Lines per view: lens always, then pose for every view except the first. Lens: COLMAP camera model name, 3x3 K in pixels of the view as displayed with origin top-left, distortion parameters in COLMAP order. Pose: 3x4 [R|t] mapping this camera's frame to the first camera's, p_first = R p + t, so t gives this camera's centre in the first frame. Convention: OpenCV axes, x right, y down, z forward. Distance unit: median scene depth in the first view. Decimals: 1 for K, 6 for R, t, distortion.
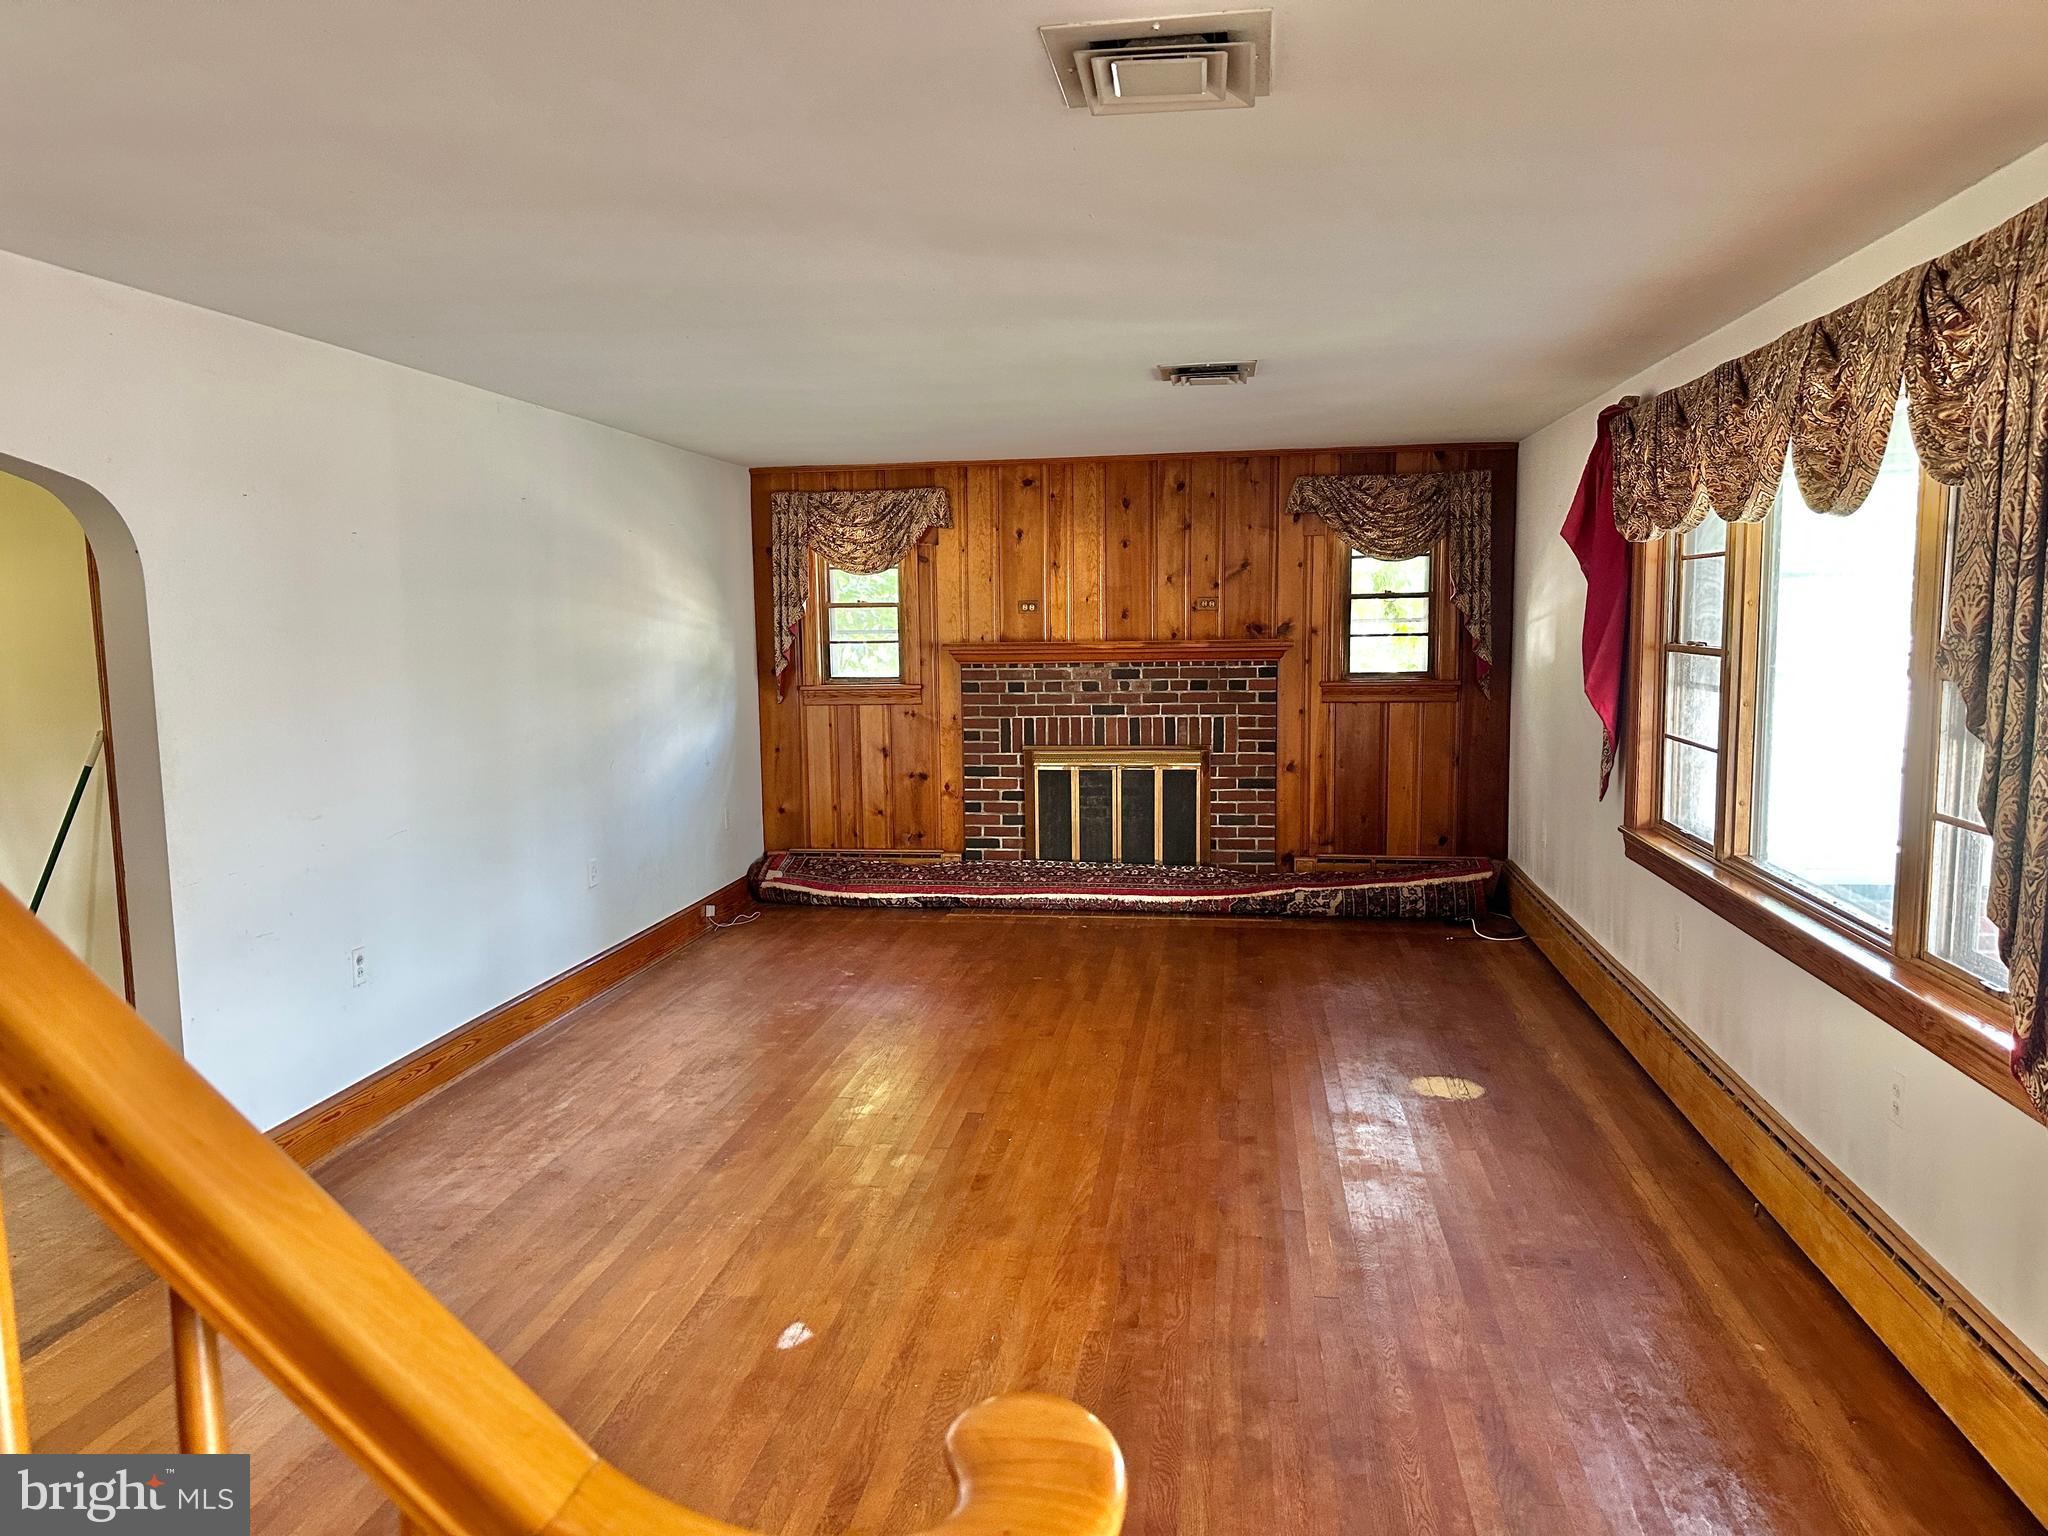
lens RADIAL K [[1435.1, 0, 1022.7], [0, 1435.1, 773.5], [0, 0, 1]] dist [0.166683, -0.315715]
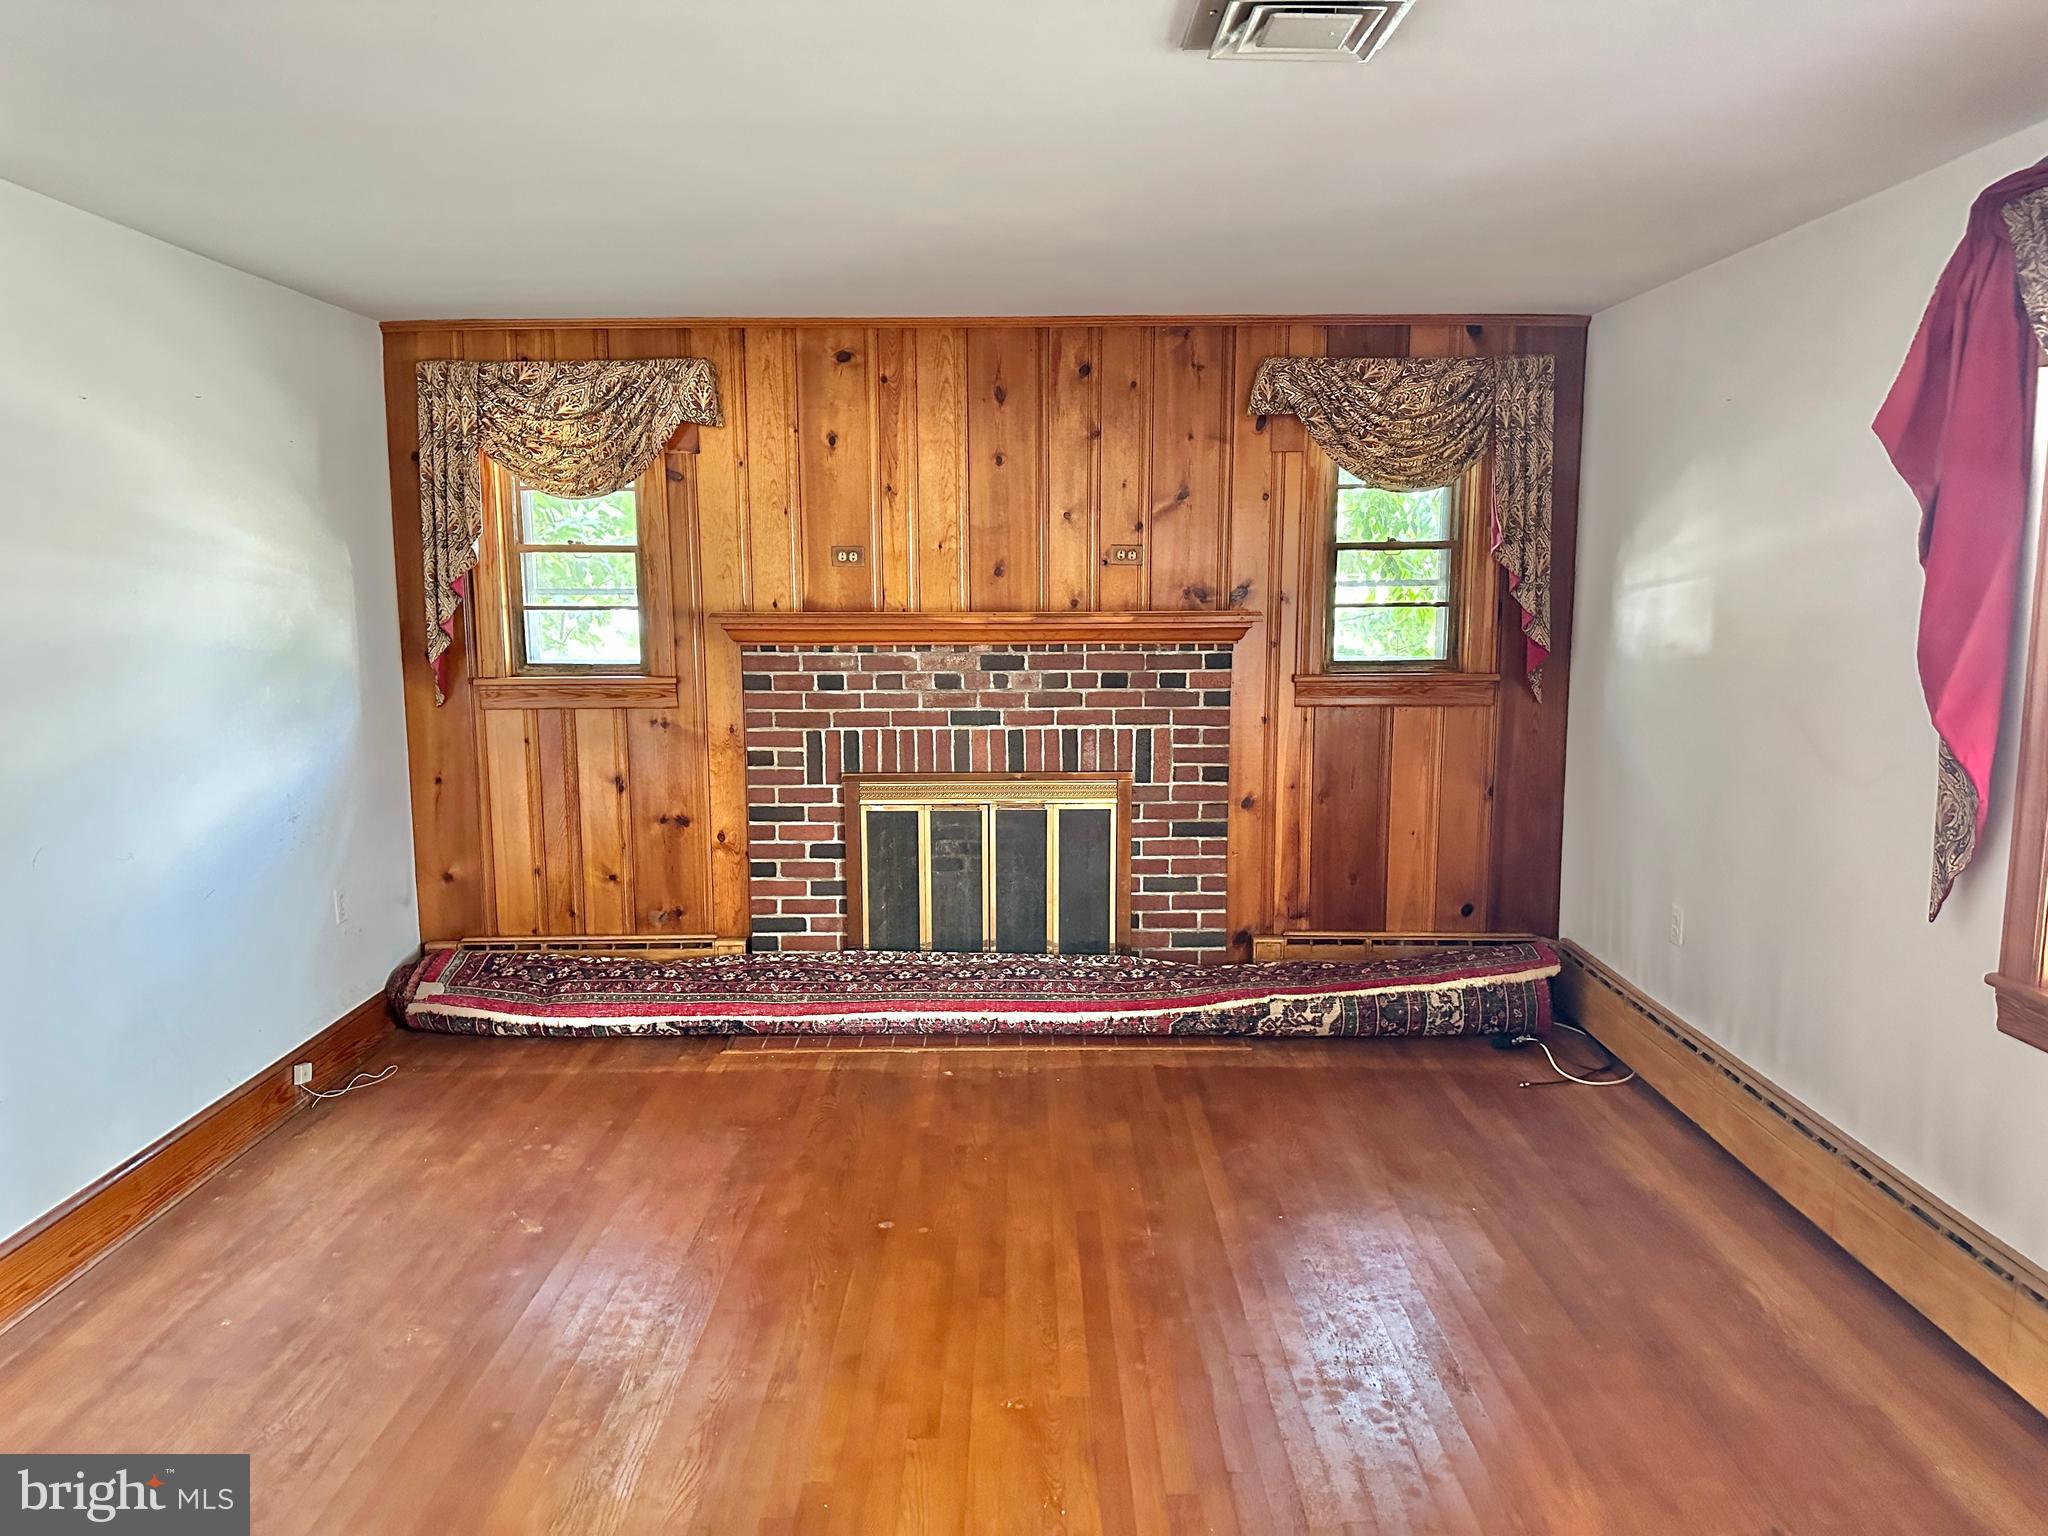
lens RADIAL K [[1435.1, 0, 1022.7], [0, 1435.1, 773.5], [0, 0, 1]] dist [0.166683, -0.315715]
pose [[0.989198, -0.010896, 0.146180, -0.014241], [0.006688, 0.999550, 0.029253, -0.038402], [-0.146433, -0.027959, 0.988825, 0.359952]]
